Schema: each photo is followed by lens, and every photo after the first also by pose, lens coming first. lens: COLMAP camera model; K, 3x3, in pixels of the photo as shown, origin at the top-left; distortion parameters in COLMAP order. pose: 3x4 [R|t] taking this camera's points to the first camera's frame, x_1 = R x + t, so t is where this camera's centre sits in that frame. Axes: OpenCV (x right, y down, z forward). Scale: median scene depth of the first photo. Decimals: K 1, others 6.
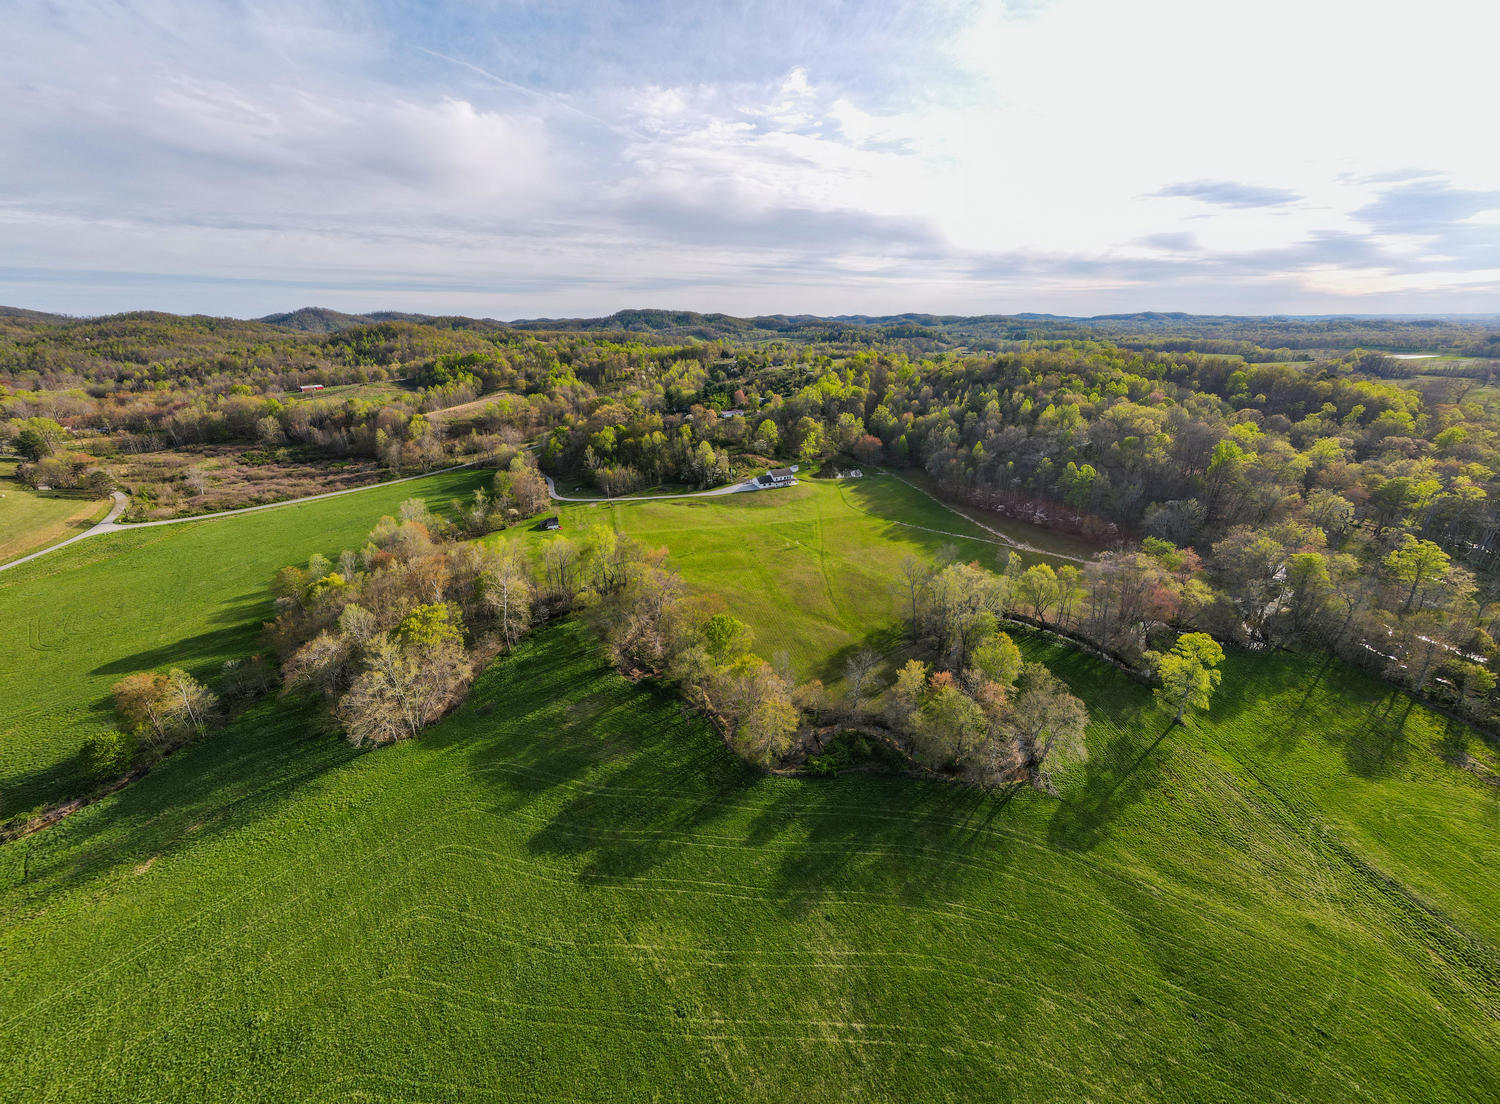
lens RADIAL K [[512.7, 0, 749.7], [0, 512.7, 483.3], [0, 0, 1]] dist [0.001546, -0.000153]
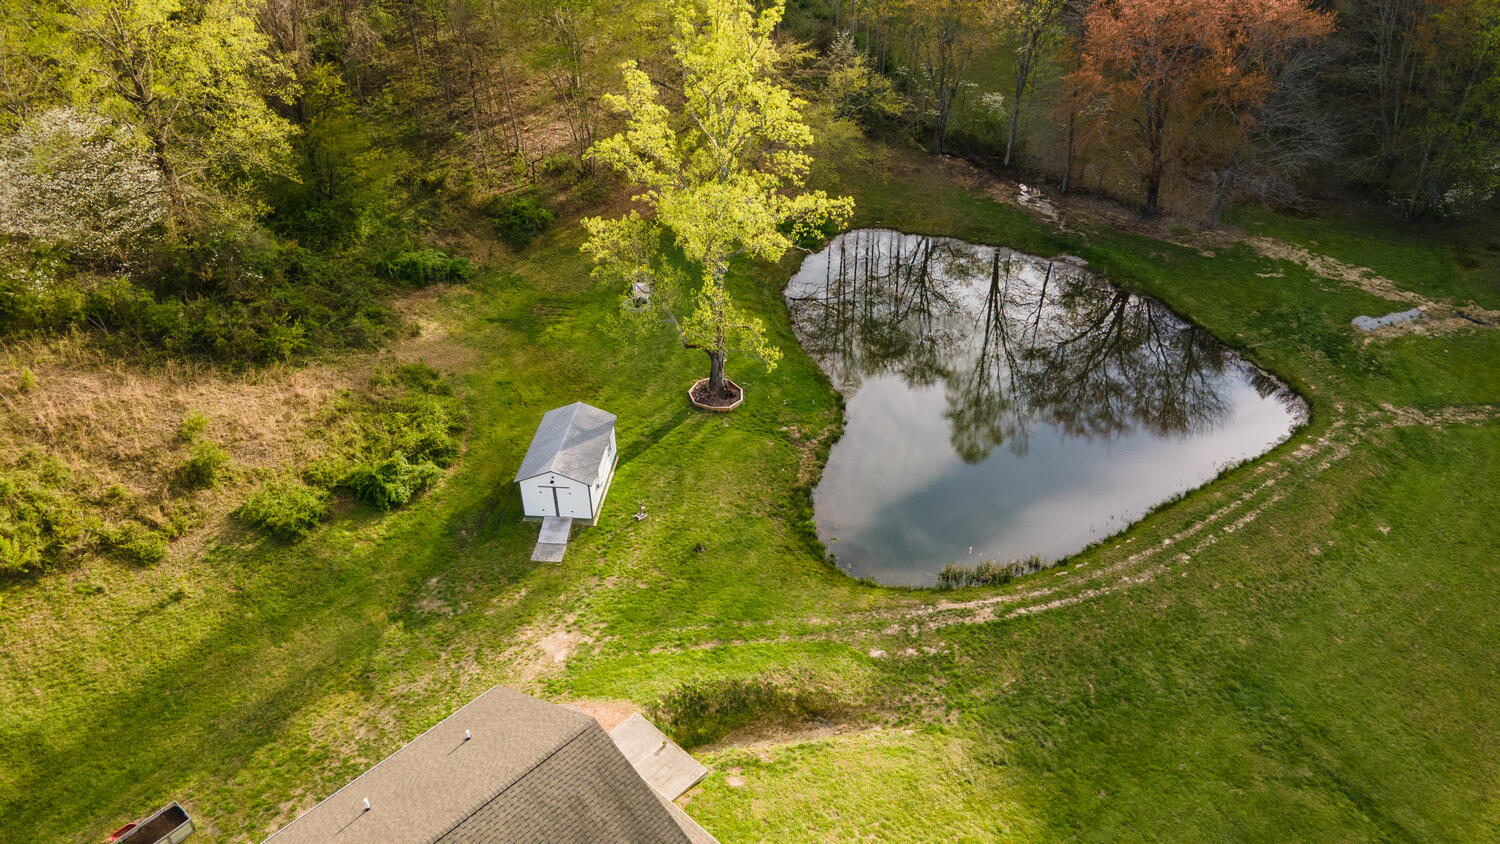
lens RADIAL K [[1117.5, 0, 754.2], [0, 1117.5, 398.3], [0, 0, 1]] dist [0.009482, 0.078613]
pose [[0.921199, -0.210047, 0.327525, 0.057001], [0.118769, 0.953393, 0.277374, -0.082311], [-0.370521, -0.216616, 0.903212, 0.823944]]
